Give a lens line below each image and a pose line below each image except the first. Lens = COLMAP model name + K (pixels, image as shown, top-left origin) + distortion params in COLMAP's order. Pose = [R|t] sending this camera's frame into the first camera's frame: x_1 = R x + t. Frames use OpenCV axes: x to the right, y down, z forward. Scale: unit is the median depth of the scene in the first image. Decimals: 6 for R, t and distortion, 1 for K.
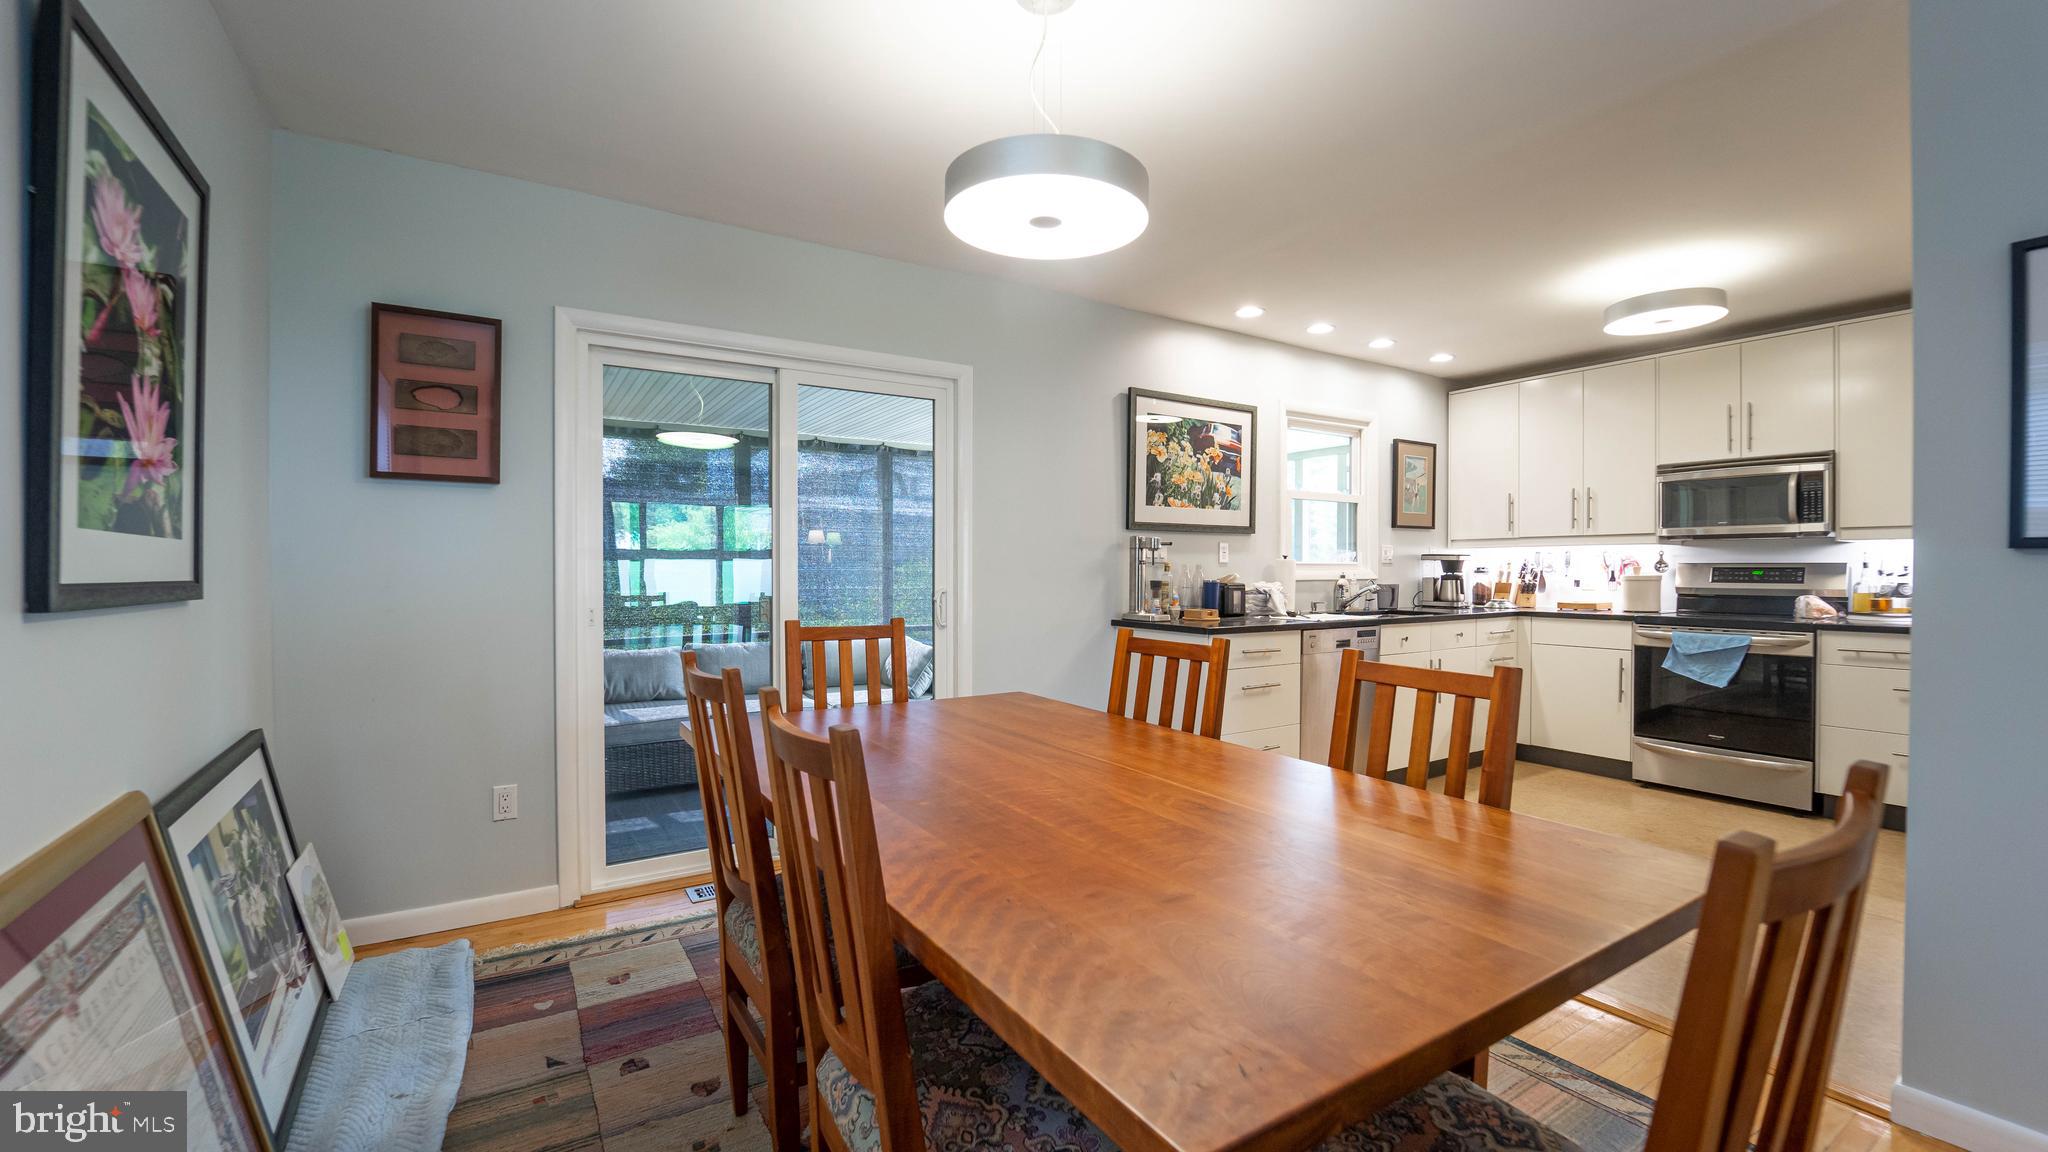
lens RADIAL K [[844.7, 0, 1055.4], [0, 844.7, 574.0], [0, 0, 1]] dist [-0.010929, -0.001162]
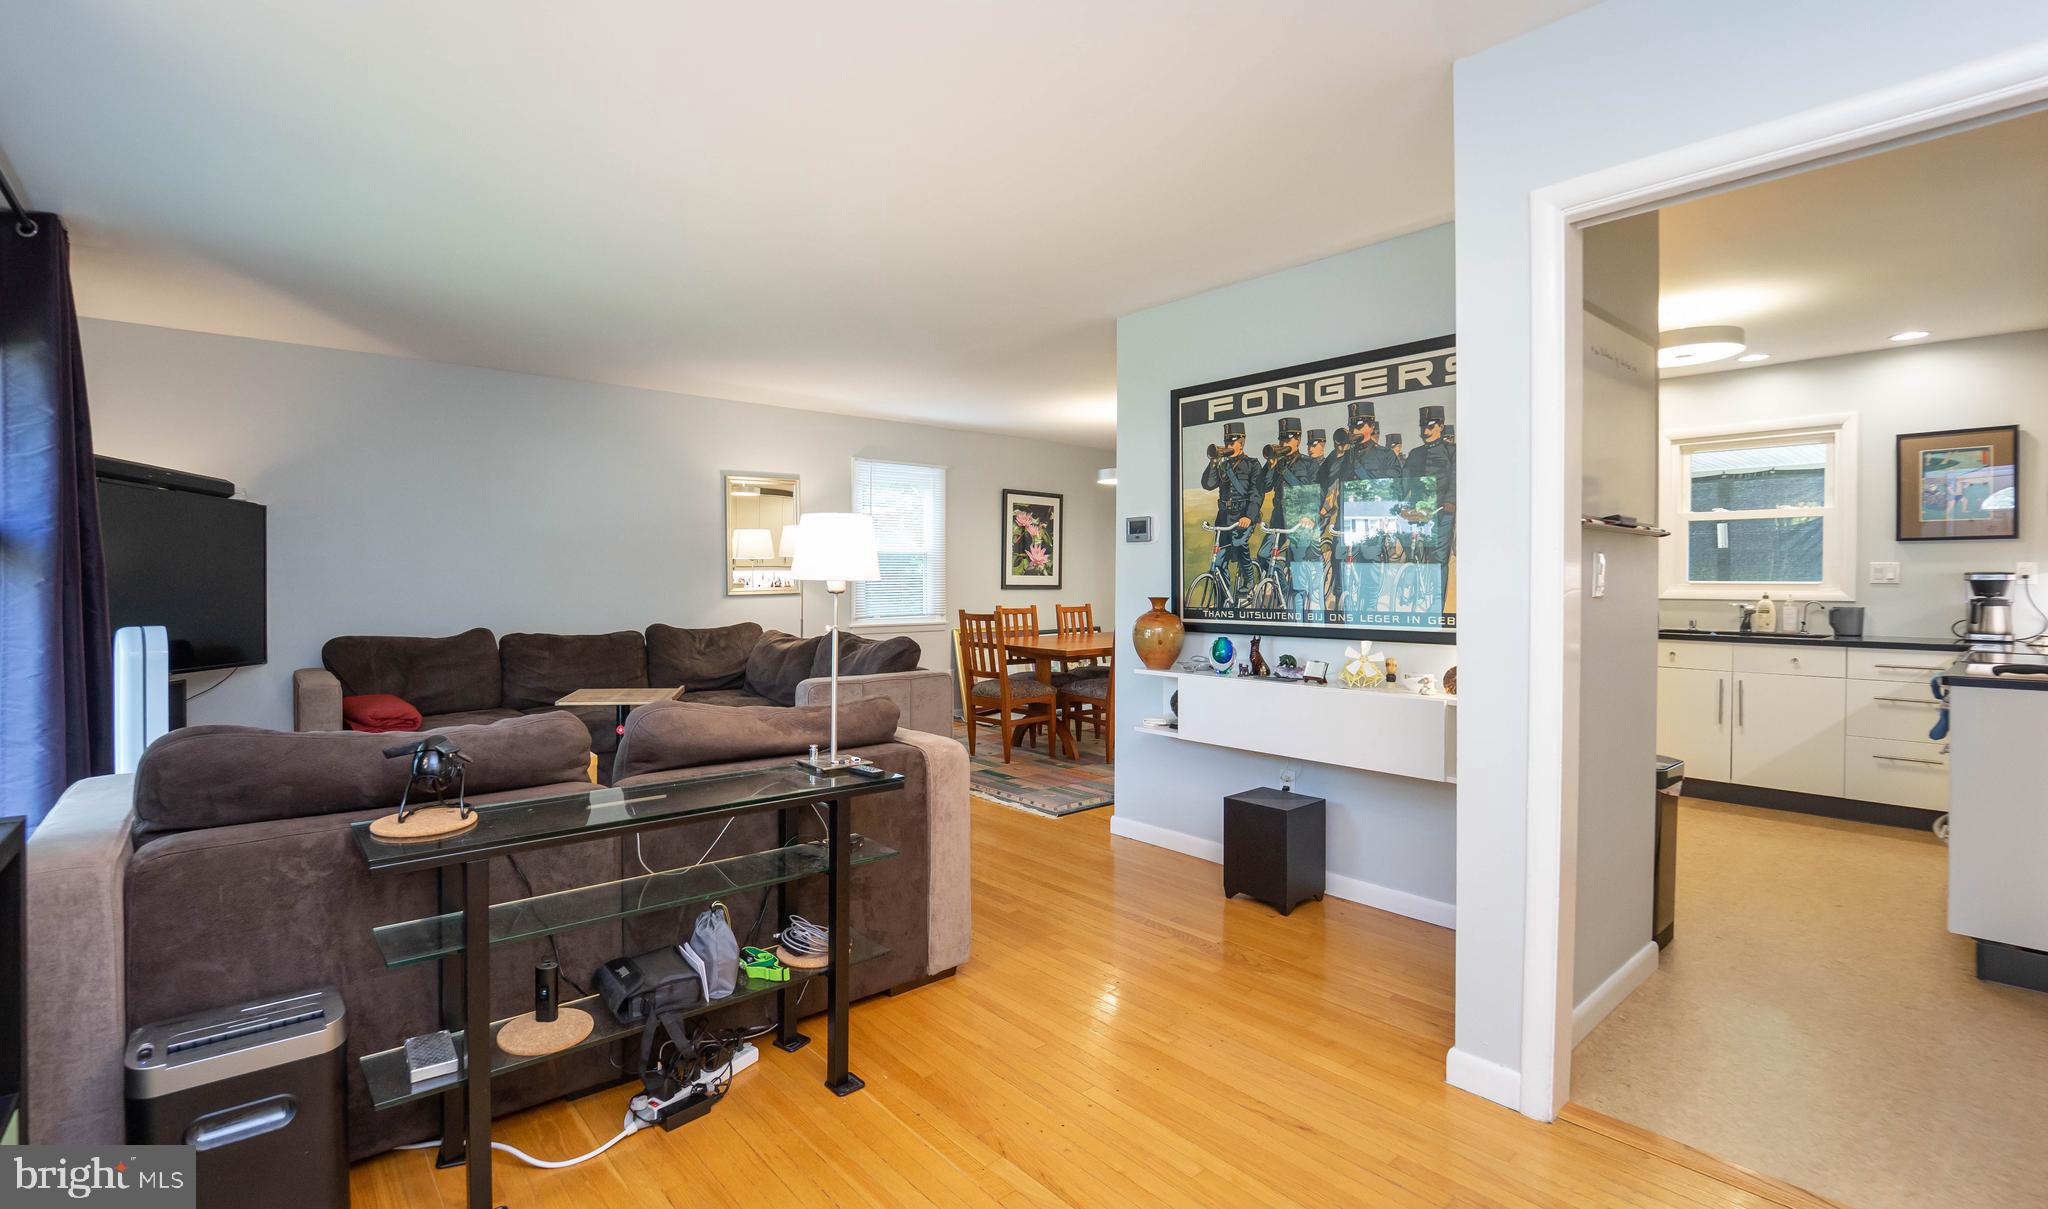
lens RADIAL K [[936.9, 0, 943.6], [0, 936.9, 590.9], [0, 0, 1]] dist [-0.029159, 0.001074]
pose [[0.089008, 0.013799, -0.995935, 1.491606], [-0.013122, 0.999833, 0.012681, -0.005638], [0.995944, 0.011940, 0.089174, -0.029418]]
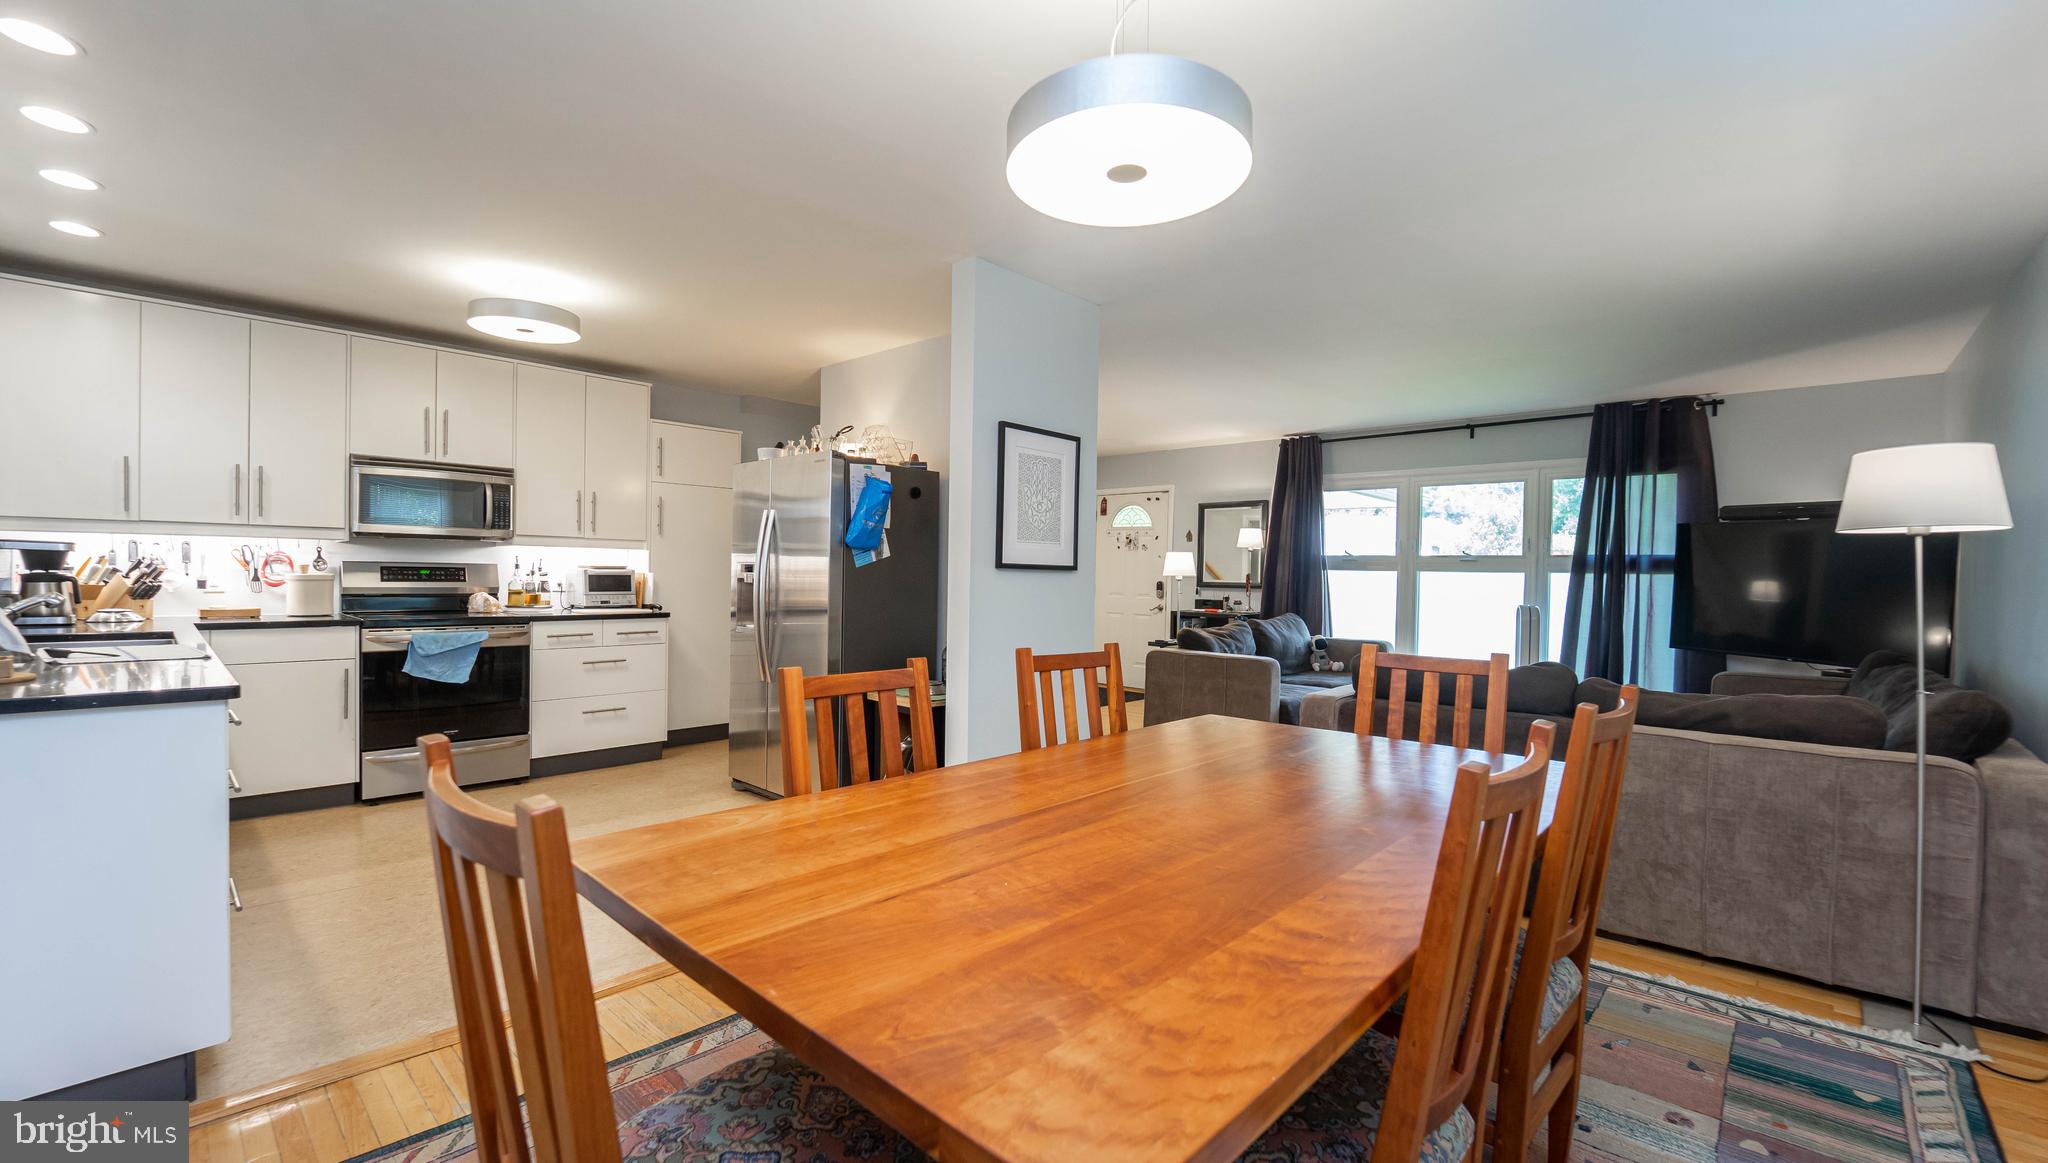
lens RADIAL K [[874.0, 0, 969.8], [0, 874.0, 578.1], [0, 0, 1]] dist [-0.023371, 0.000264]
pose [[-0.173984, -0.008561, 0.984711, -0.349199], [-0.008404, 0.999939, 0.007209, -0.007637], [-0.984713, -0.007022, -0.174045, 0.529404]]
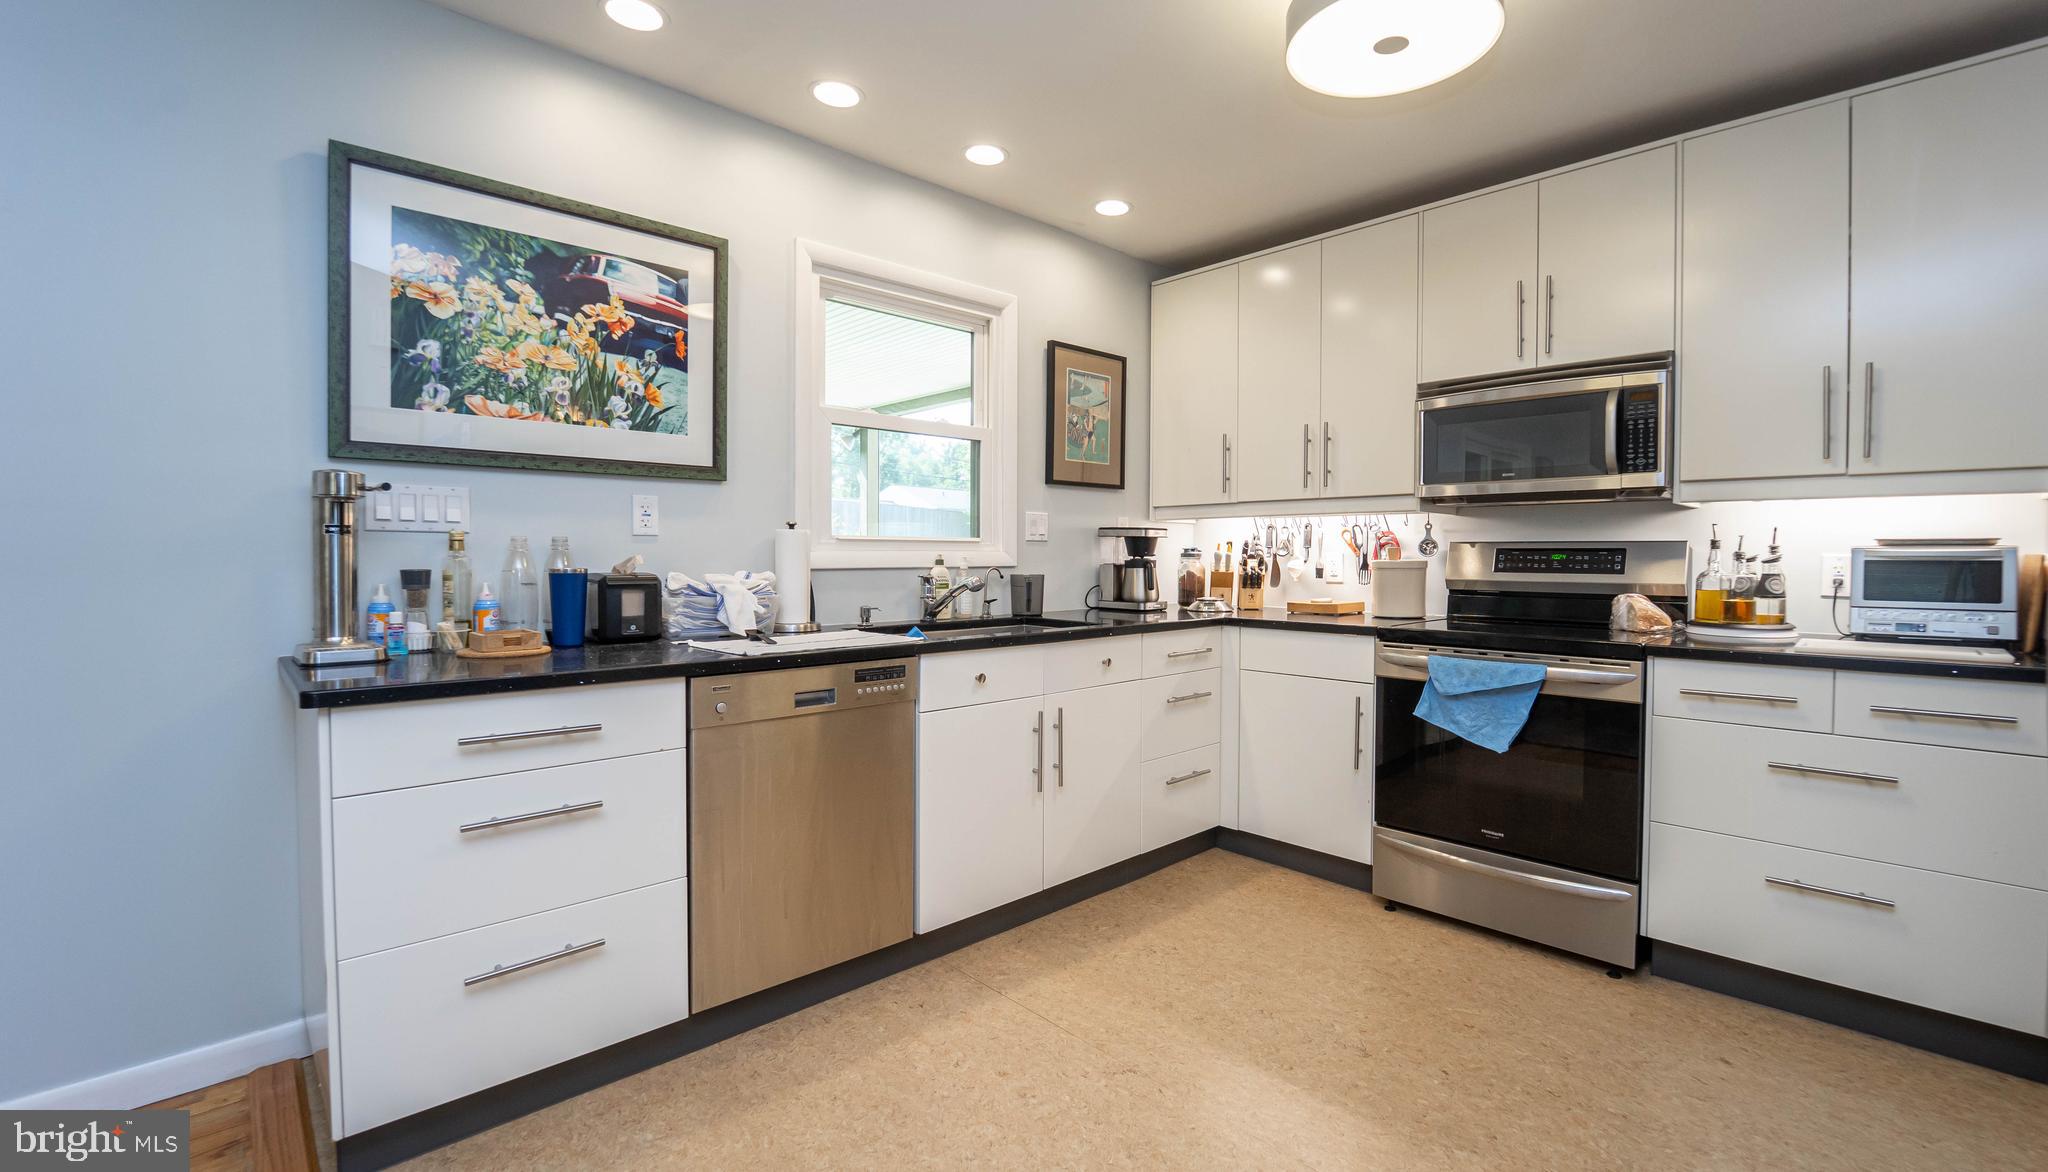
lens RADIAL K [[874.0, 0, 1085.4], [0, 874.0, 579.6], [0, 0, 1]] dist [-0.023371, 0.000264]
pose [[0.979996, -0.002542, 0.199003, 0.366824], [-0.001750, 0.999770, 0.021390, 0.002337], [-0.199011, -0.021311, 0.979765, 0.439282]]
